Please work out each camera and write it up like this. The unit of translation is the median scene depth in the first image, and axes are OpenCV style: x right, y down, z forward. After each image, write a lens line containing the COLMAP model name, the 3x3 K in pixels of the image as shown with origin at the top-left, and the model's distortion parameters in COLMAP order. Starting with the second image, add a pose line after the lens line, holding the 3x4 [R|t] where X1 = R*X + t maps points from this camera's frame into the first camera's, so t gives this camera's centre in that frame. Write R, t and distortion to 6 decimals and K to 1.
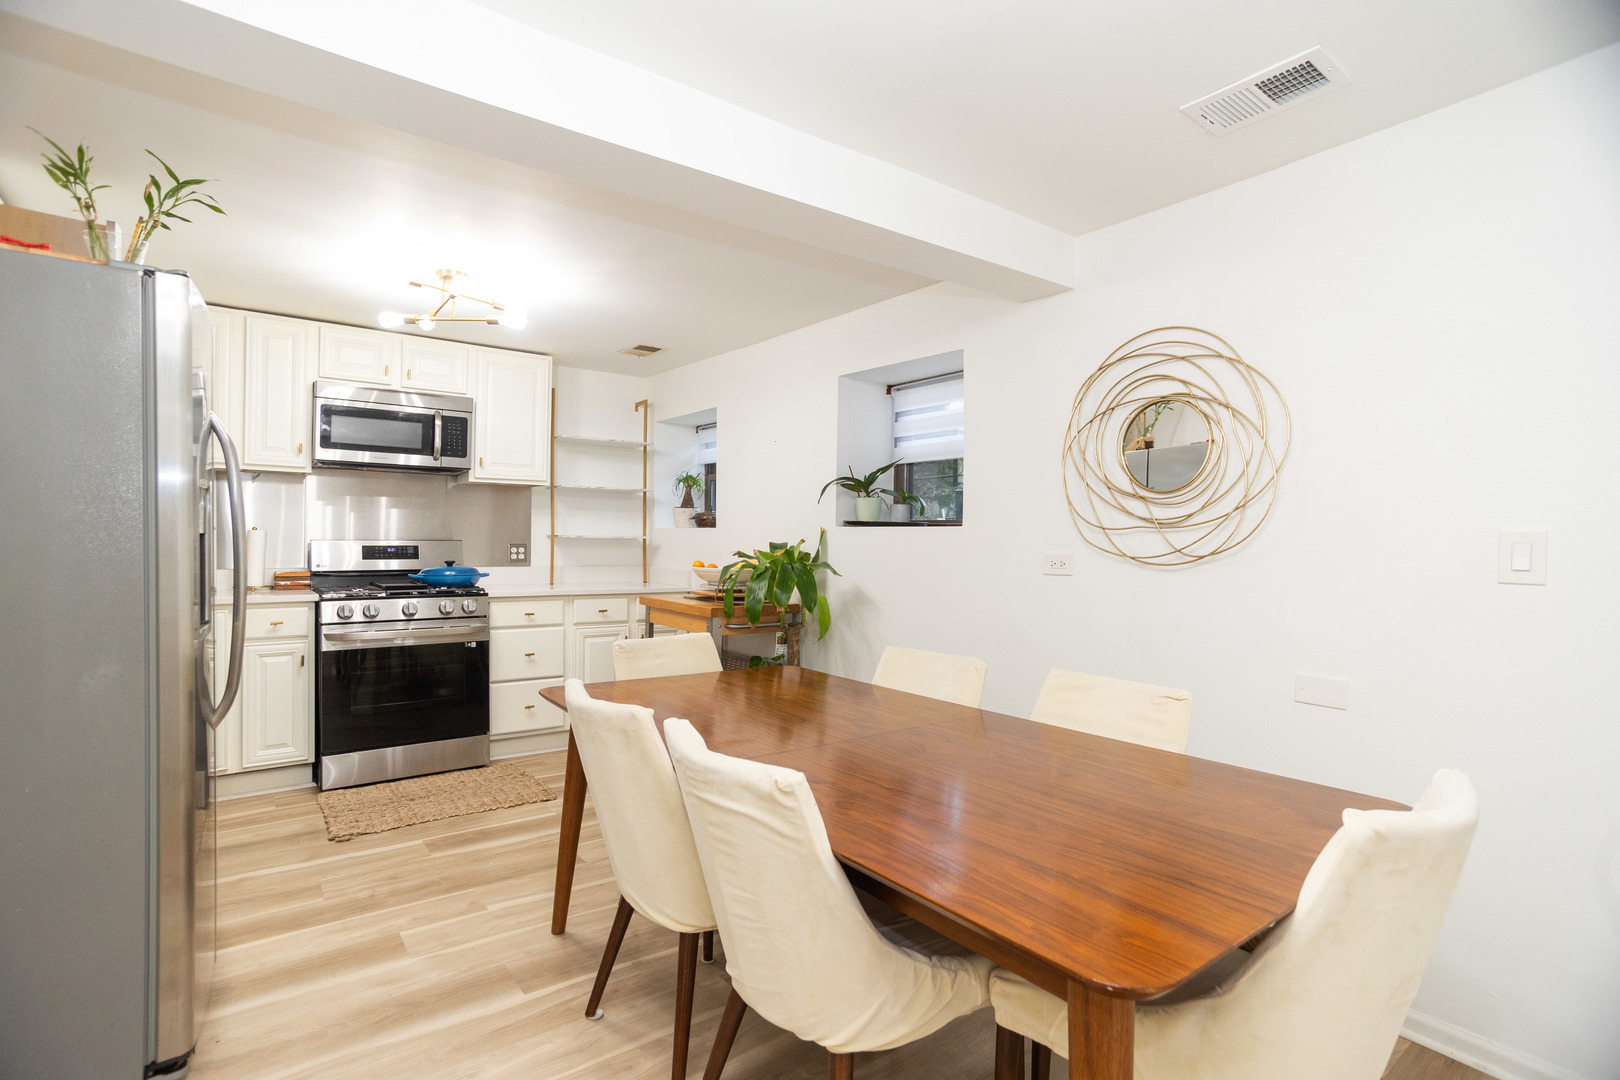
lens RADIAL K [[777.2, 0, 807.1], [0, 777.2, 543.6], [0, 0, 1]] dist [-0.075648, 0.048708]
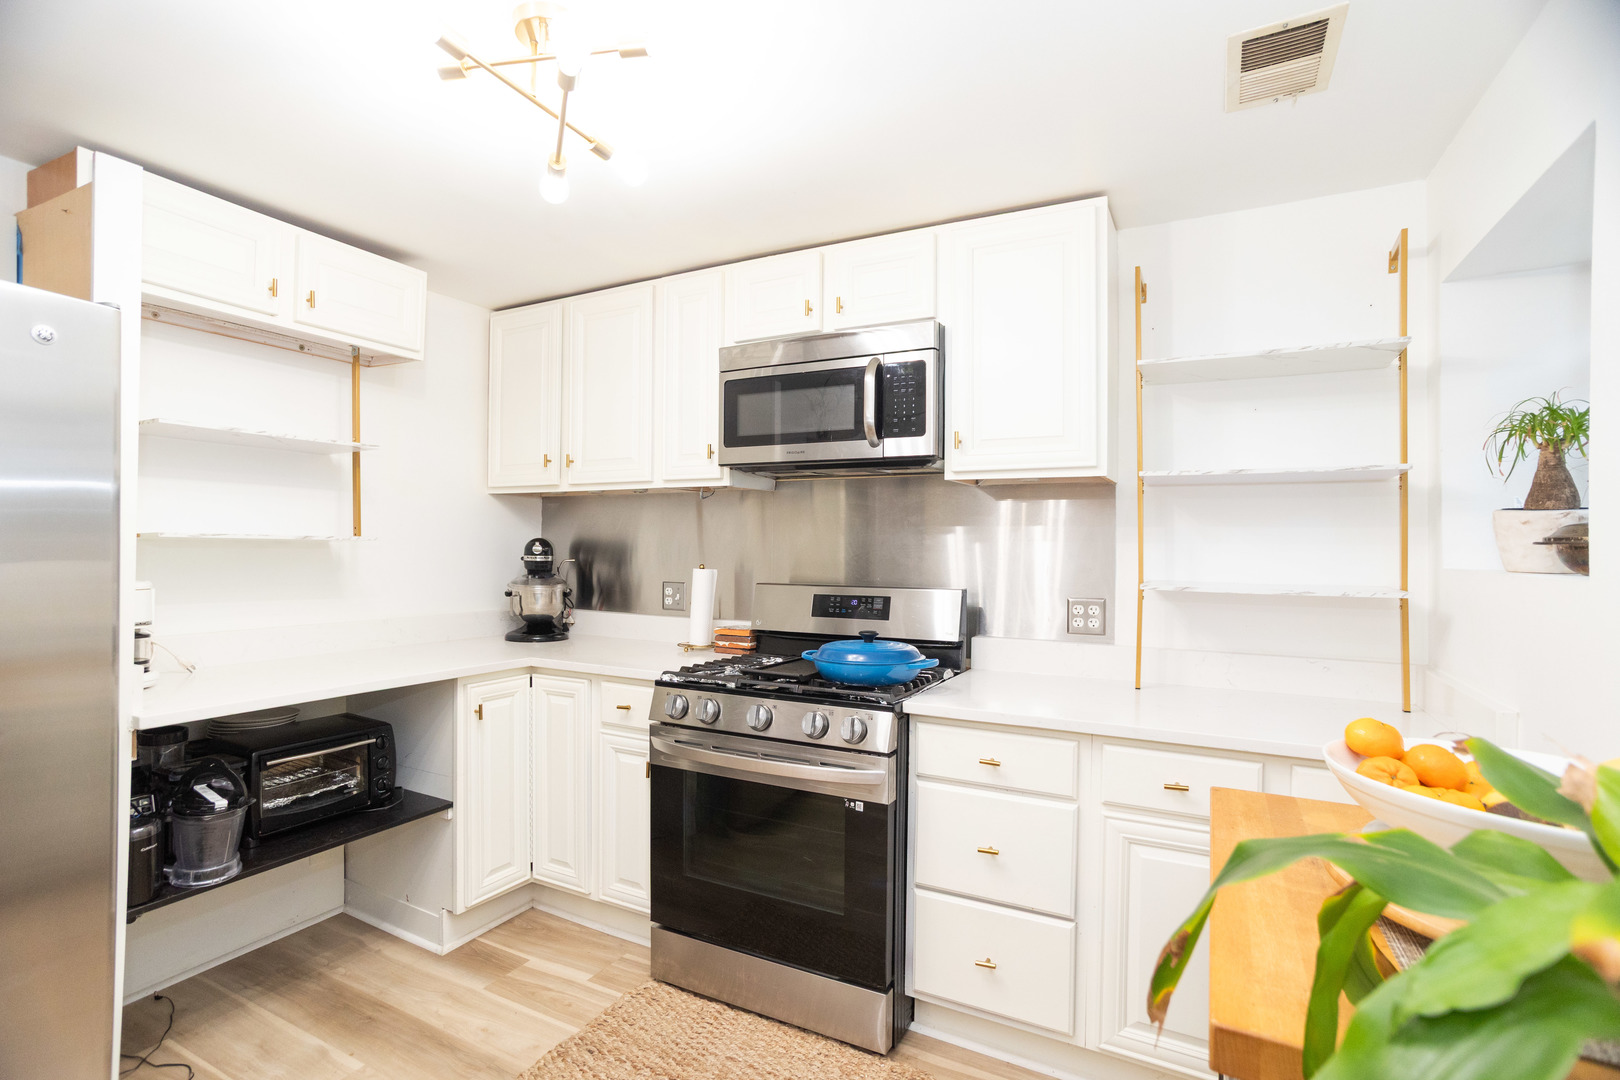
lens RADIAL K [[777.2, 0, 807.1], [0, 777.2, 543.6], [0, 0, 1]] dist [-0.075648, 0.048708]
pose [[0.418429, -0.011714, -0.908174, 0.006585], [-0.010762, 0.999783, -0.017854, -0.031388], [0.908186, 0.017244, 0.418212, 0.813823]]
